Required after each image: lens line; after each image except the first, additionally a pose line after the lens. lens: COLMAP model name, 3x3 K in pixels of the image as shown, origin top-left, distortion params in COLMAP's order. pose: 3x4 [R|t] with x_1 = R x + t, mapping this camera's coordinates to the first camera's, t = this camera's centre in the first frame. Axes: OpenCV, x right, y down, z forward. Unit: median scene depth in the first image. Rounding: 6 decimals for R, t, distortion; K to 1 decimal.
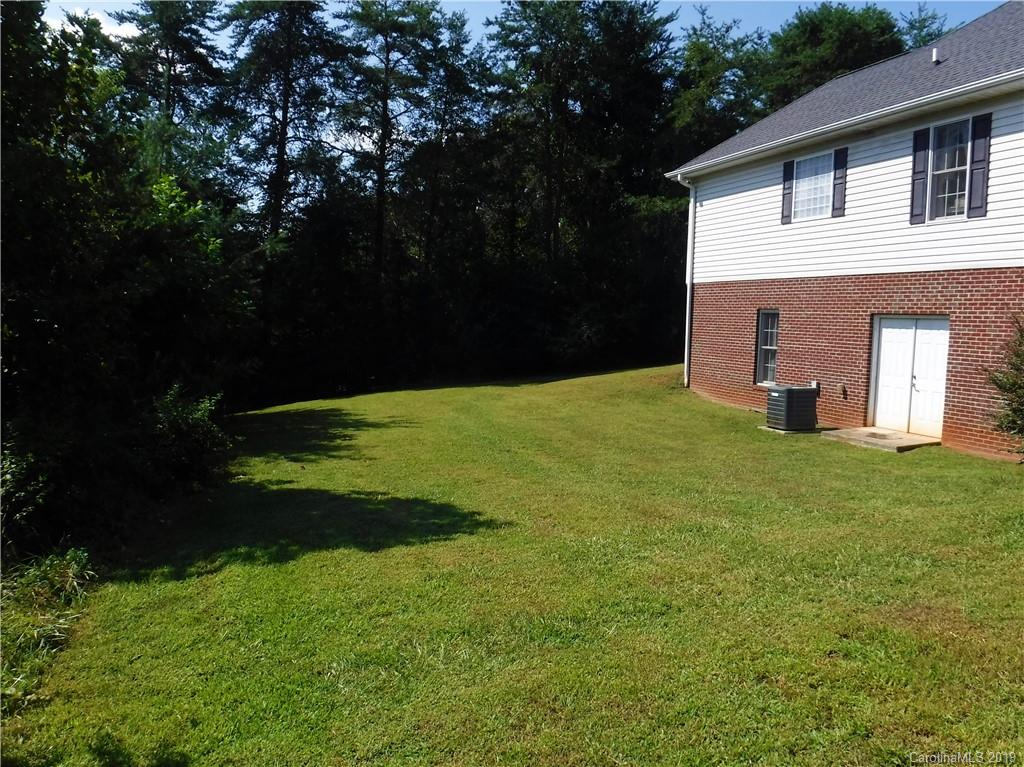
lens RADIAL K [[870.4, 0, 500.5], [0, 870.4, 389.1], [0, 0, 1]] dist [-0.104392, 0.038184]
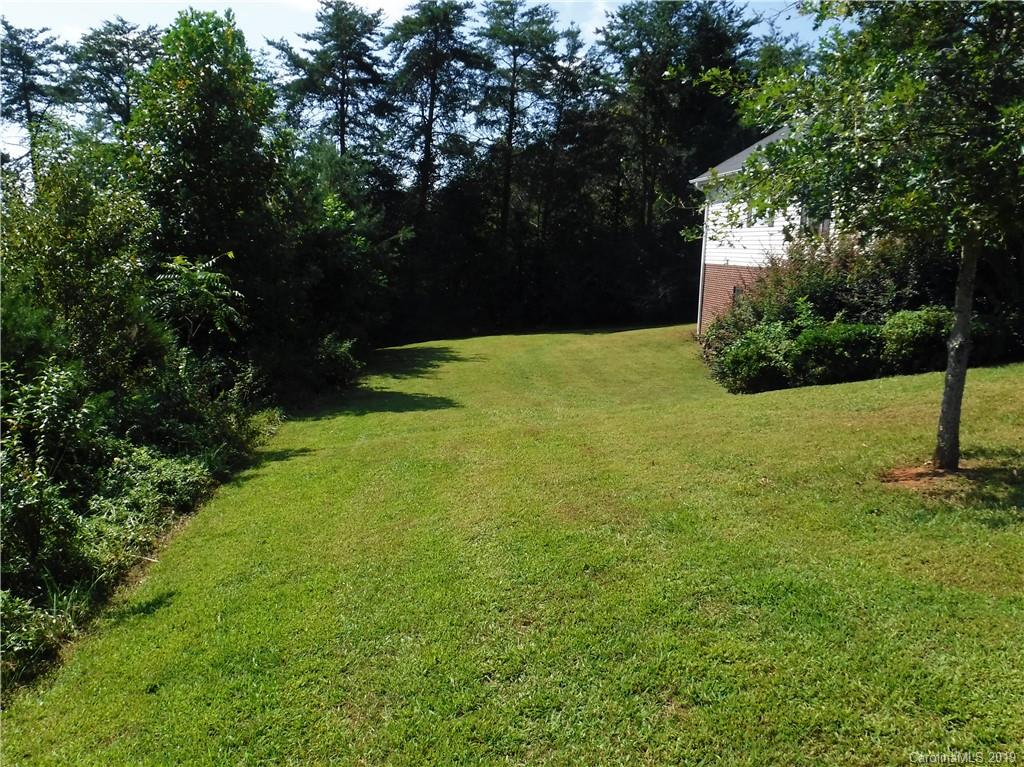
lens RADIAL K [[838.0, 0, 505.5], [0, 838.0, 386.6], [0, 0, 1]] dist [-0.089427, 0.013667]
pose [[0.982012, 0.041061, -0.184300, 0.191173], [-0.028258, 0.997036, 0.071562, -0.017544], [0.186692, -0.065066, 0.980261, -0.402759]]
